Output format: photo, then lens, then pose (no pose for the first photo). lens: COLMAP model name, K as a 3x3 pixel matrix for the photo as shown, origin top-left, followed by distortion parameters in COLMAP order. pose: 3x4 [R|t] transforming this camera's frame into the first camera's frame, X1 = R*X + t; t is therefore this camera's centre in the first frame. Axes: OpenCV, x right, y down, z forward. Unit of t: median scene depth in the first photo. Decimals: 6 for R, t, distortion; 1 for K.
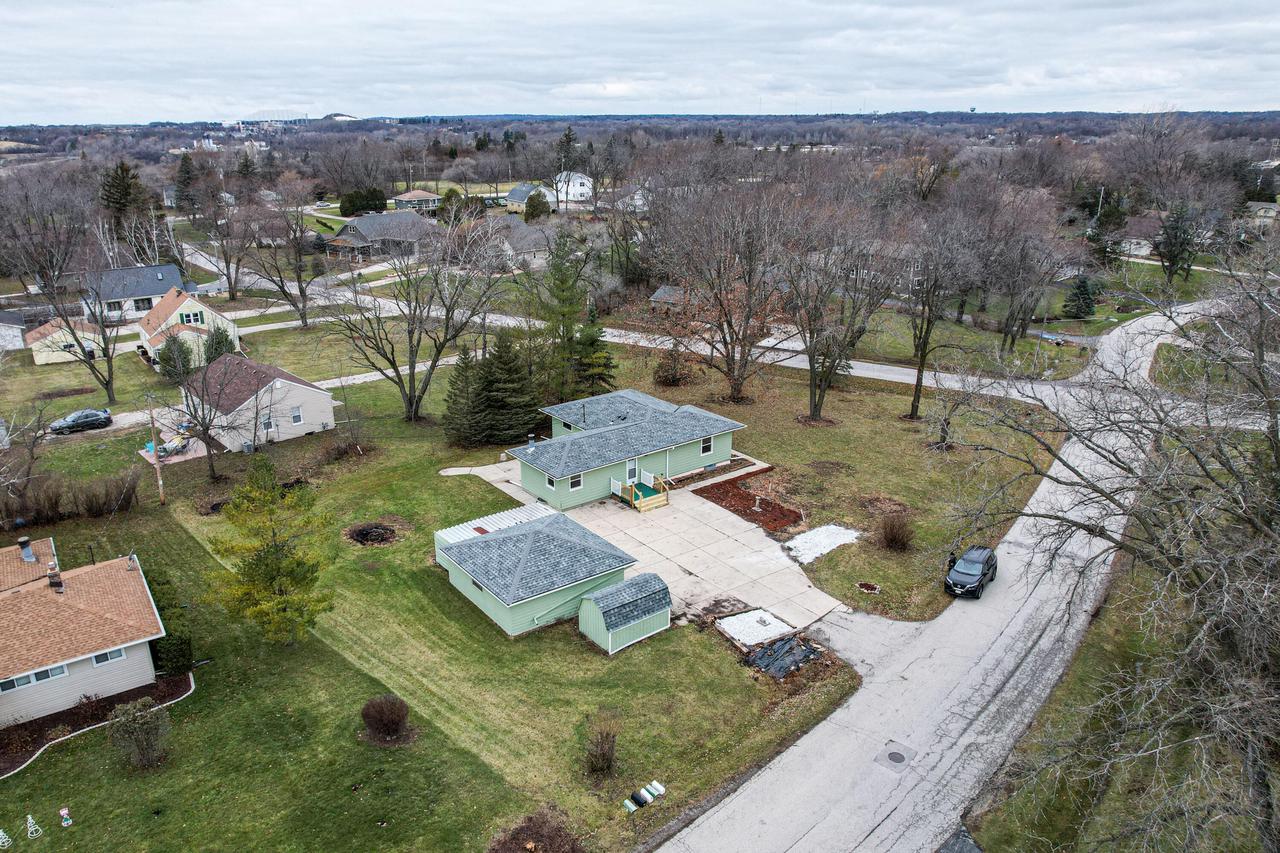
lens RADIAL K [[895.9, 0, 595.5], [0, 895.9, 427.1], [0, 0, 1]] dist [-0.043515, 0.000012]
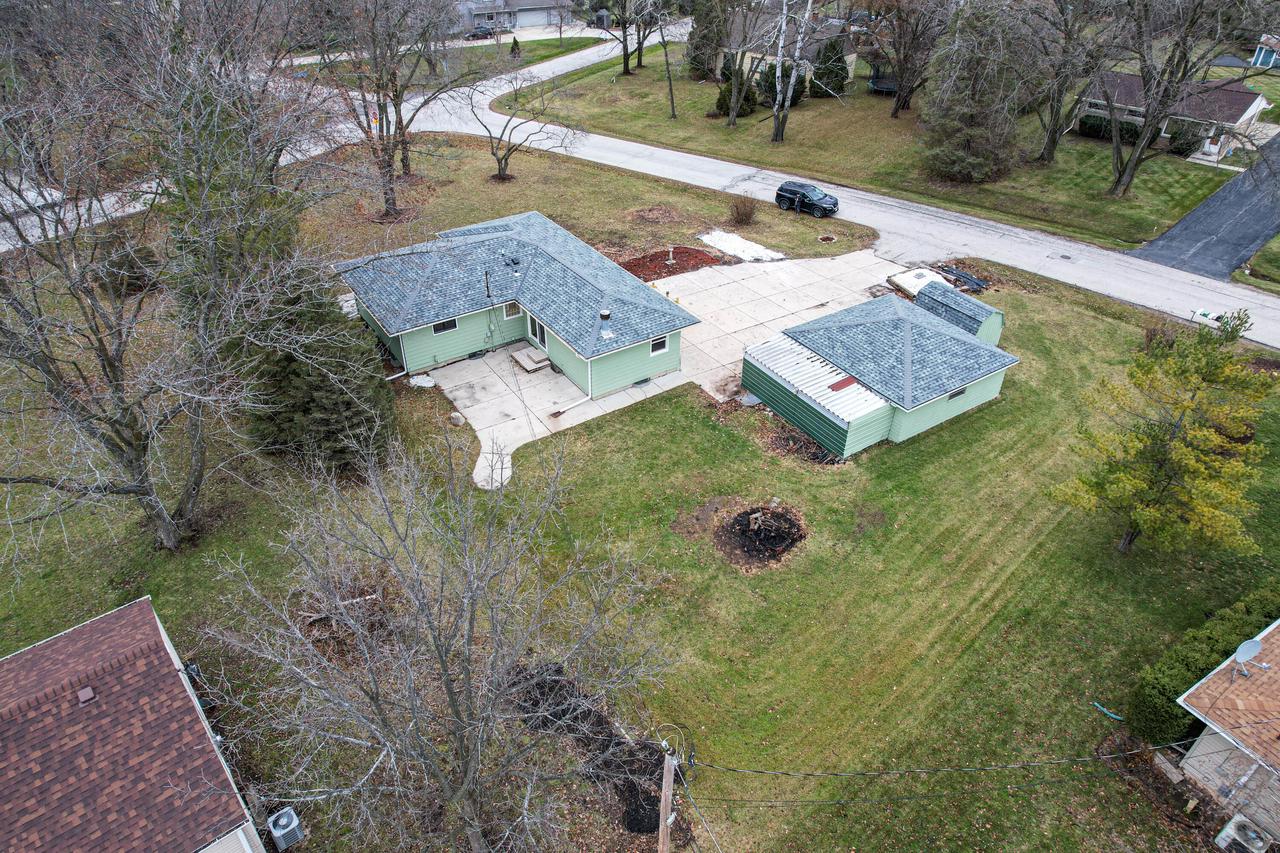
lens RADIAL K [[818.5, 0, 641.0], [0, 818.5, 437.5], [0, 0, 1]] dist [-0.074107, 0.067149]
pose [[0.034768, -0.585454, 0.809960, -0.630275], [0.319211, 0.774503, 0.546123, -0.246405], [-0.947046, 0.239560, 0.213811, 0.896022]]
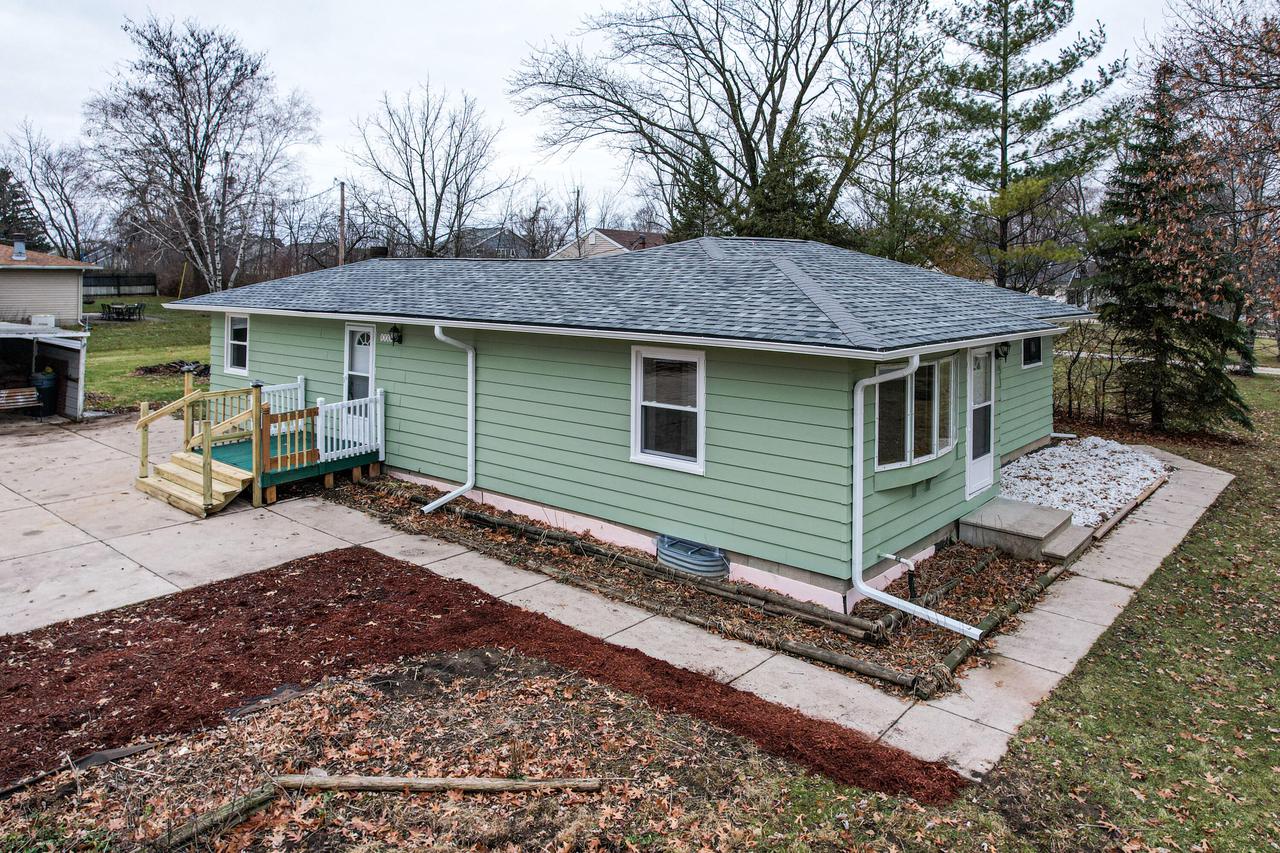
lens RADIAL K [[883.5, 0, 643.3], [0, 883.5, 276.9], [0, 0, 1]] dist [-0.033754, -0.001911]
pose [[0.244473, 0.014535, -0.969547, 0.320189], [-0.328576, 0.941974, -0.068729, 0.010558], [0.912289, 0.335372, 0.235063, 1.051230]]
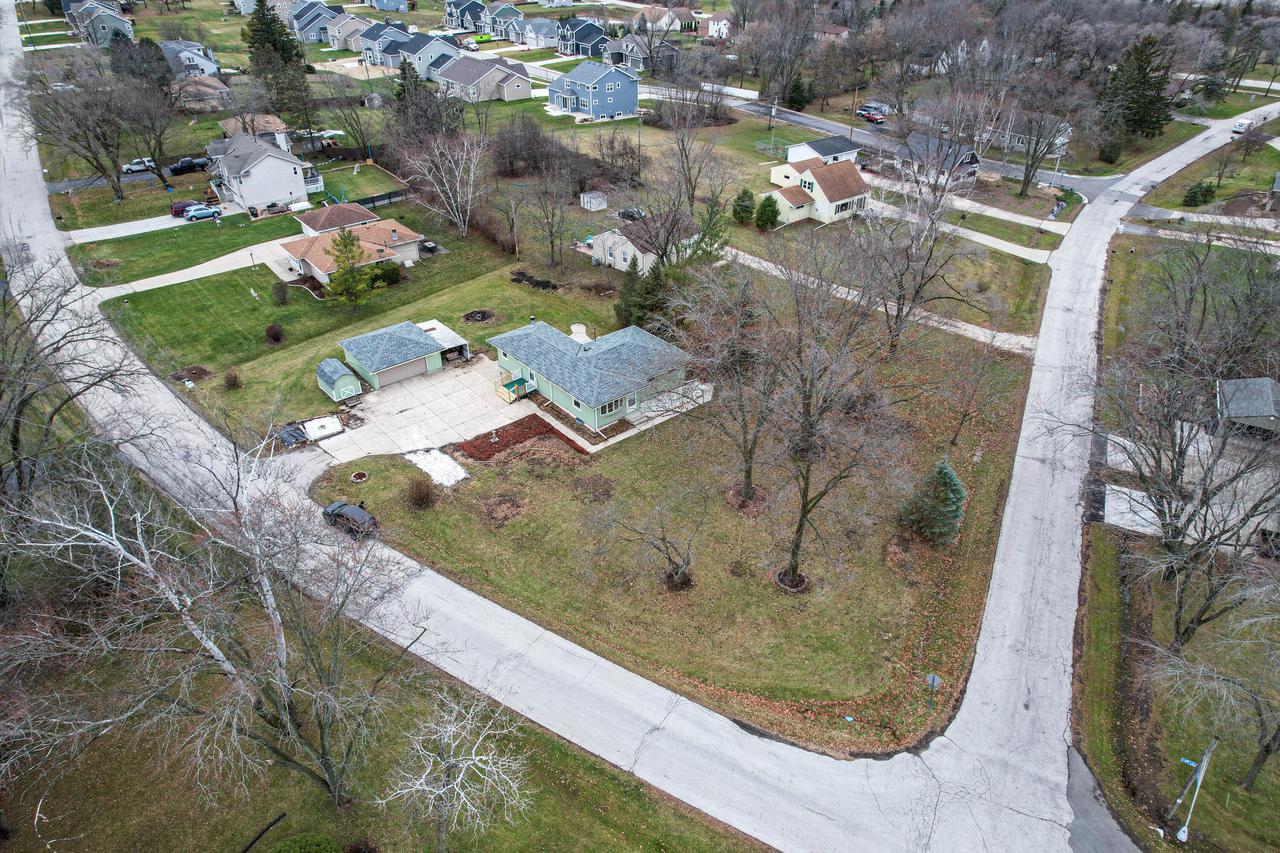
lens RADIAL K [[818.5, 0, 641.0], [0, 818.5, 437.5], [0, 0, 1]] dist [-0.074107, 0.067149]
pose [[0.076547, 0.559112, -0.825551, 1.167756], [-0.326967, 0.796271, 0.508965, -0.578136], [0.941931, 0.230968, 0.243764, 0.917955]]
